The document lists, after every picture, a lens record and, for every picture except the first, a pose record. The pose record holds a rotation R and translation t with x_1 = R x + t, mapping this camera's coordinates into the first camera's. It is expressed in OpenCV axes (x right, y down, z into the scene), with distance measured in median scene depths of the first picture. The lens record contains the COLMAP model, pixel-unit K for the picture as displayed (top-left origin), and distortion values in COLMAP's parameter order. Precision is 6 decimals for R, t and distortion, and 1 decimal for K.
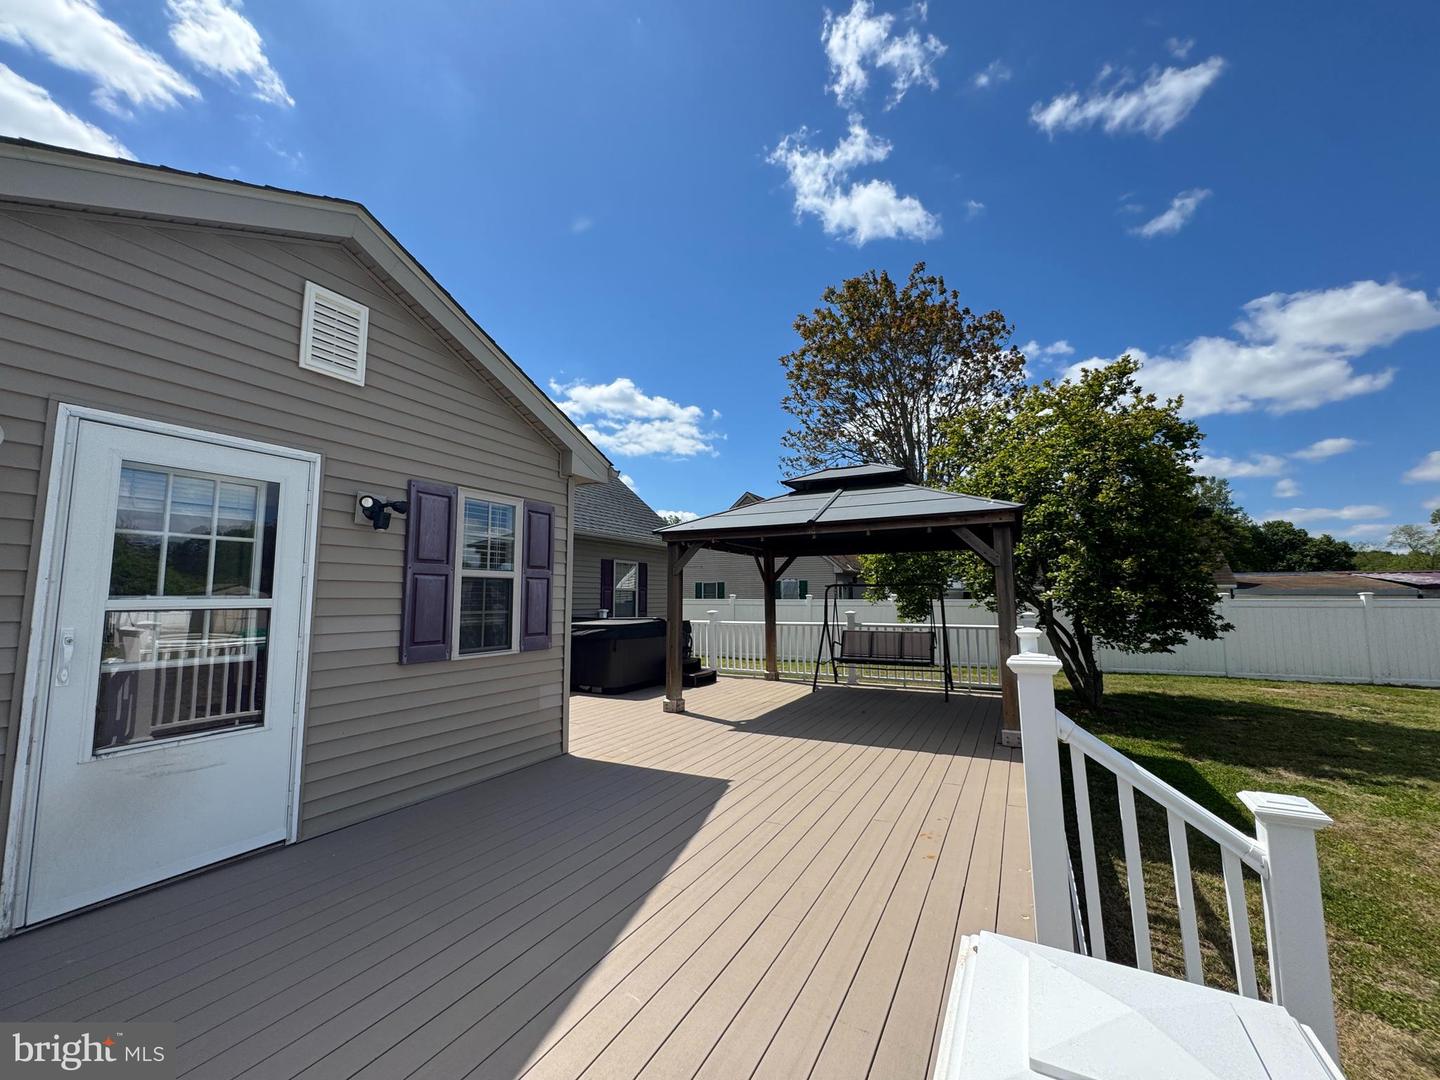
lens RADIAL K [[576.6, 0, 718.1], [0, 576.6, 539.5], [0, 0, 1]] dist [-0.001996, 0.000082]
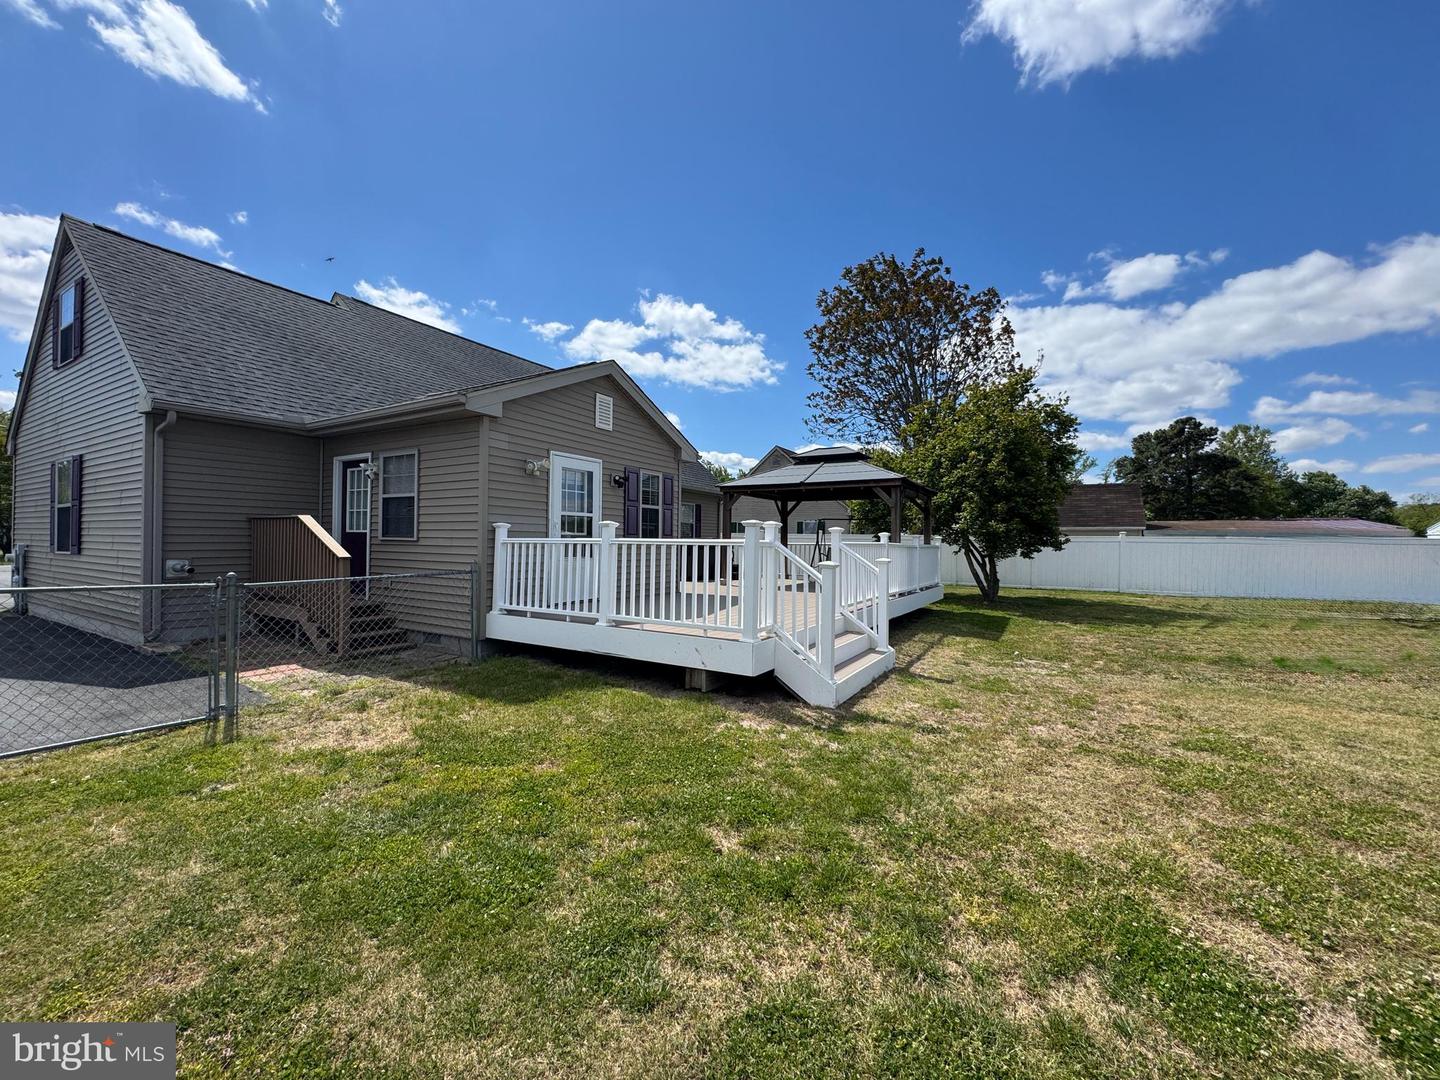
lens RADIAL K [[576.6, 0, 739.6], [0, 576.6, 563.8], [0, 0, 1]] dist [-0.001996, 0.000082]
pose [[0.999835, 0.011198, -0.014322, -0.008495], [-0.009139, 0.990595, 0.136523, -0.017811], [0.015716, -0.136370, 0.990533, -0.691096]]
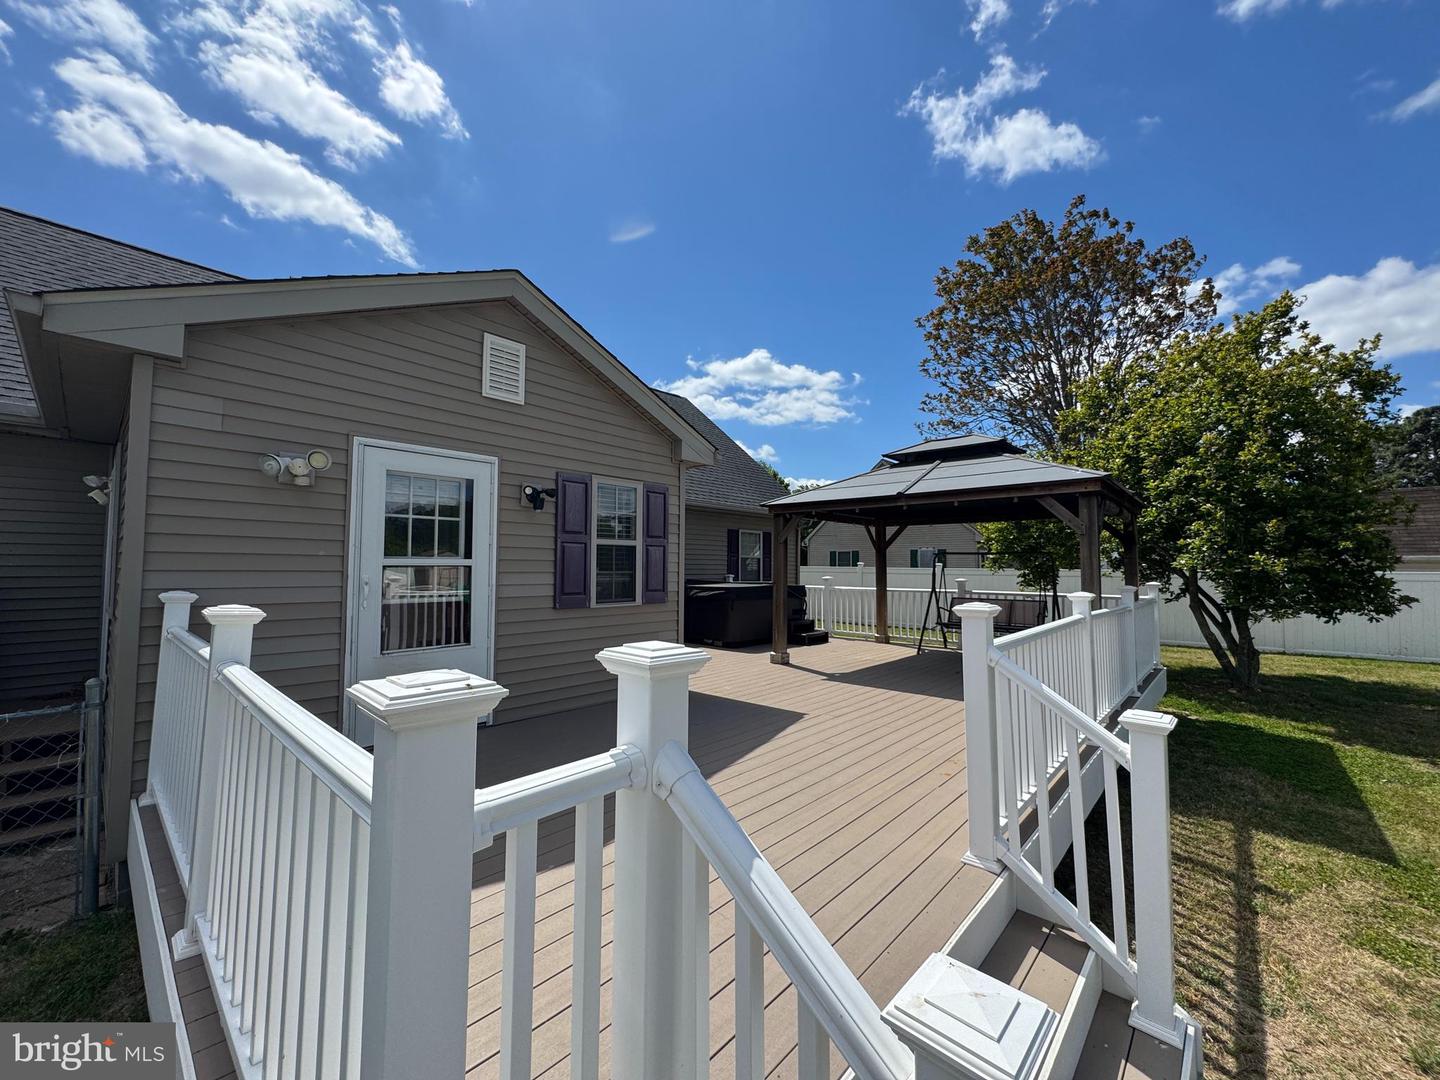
lens RADIAL K [[576.6, 0, 718.4], [0, 576.6, 535.1], [0, 0, 1]] dist [-0.001996, 0.000082]
pose [[0.969496, -0.003591, -0.245079, 0.073107], [0.015161, 0.998857, 0.045341, -0.005933], [0.244636, -0.047674, 0.968442, -0.099454]]
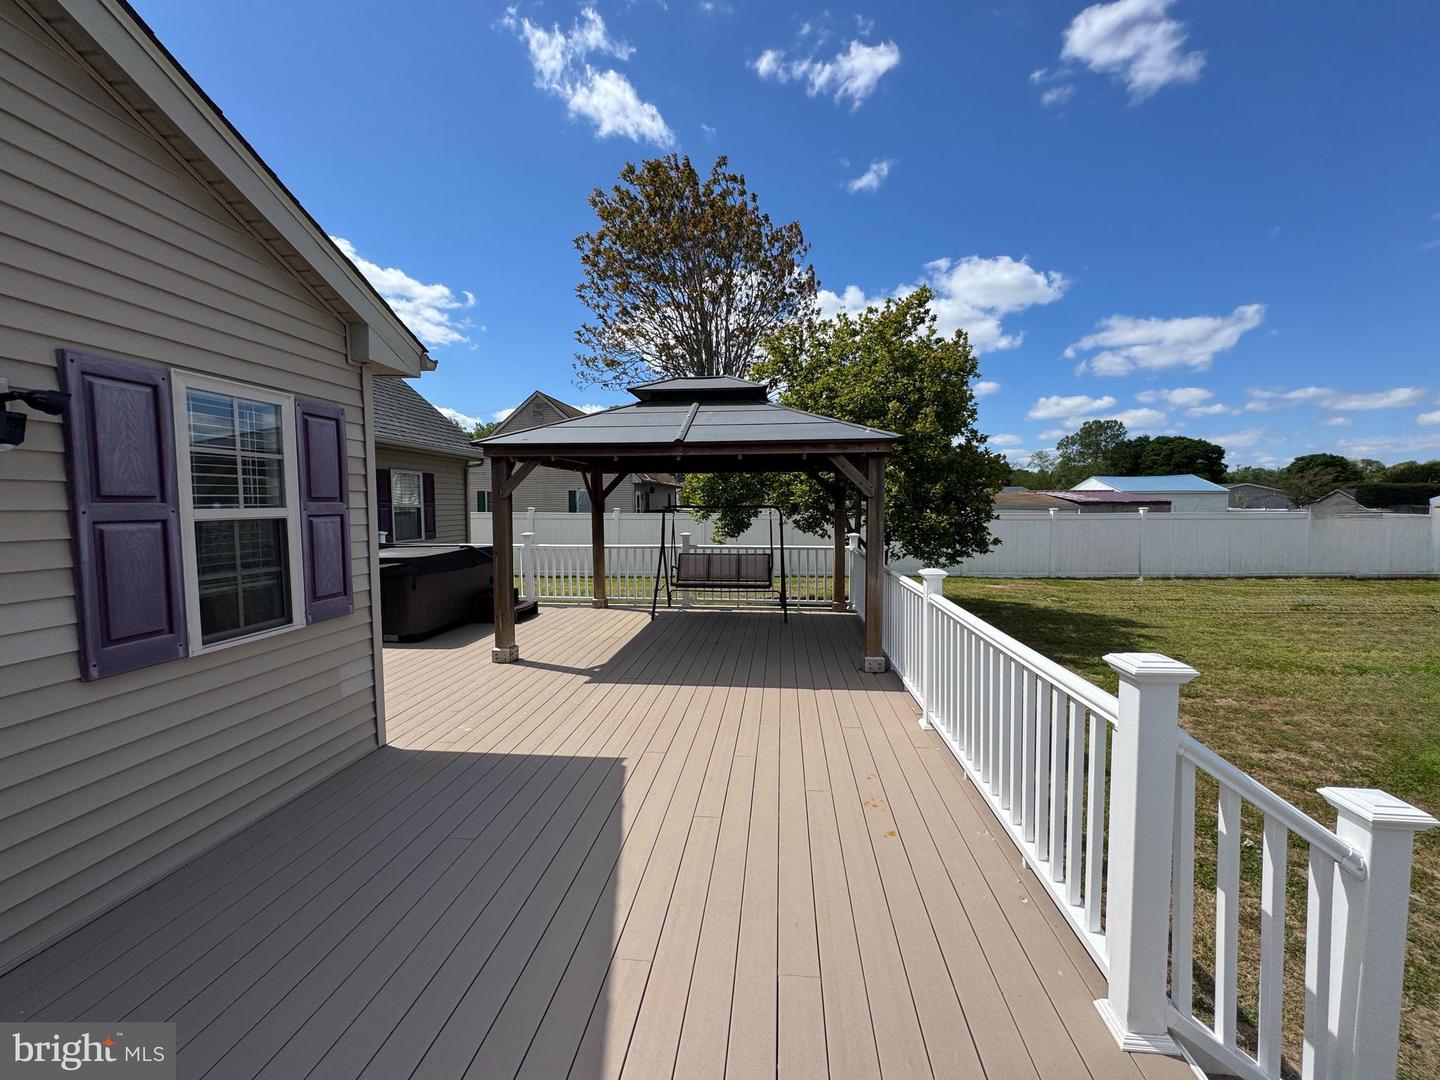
lens RADIAL K [[576.6, 0, 720.5], [0, 576.6, 540.8], [0, 0, 1]] dist [-0.001996, 0.000082]
pose [[0.928165, -0.022298, 0.371500, -0.080699], [-0.039713, 0.986570, 0.158436, -0.017699], [-0.370044, -0.161809, 0.914815, 0.121944]]
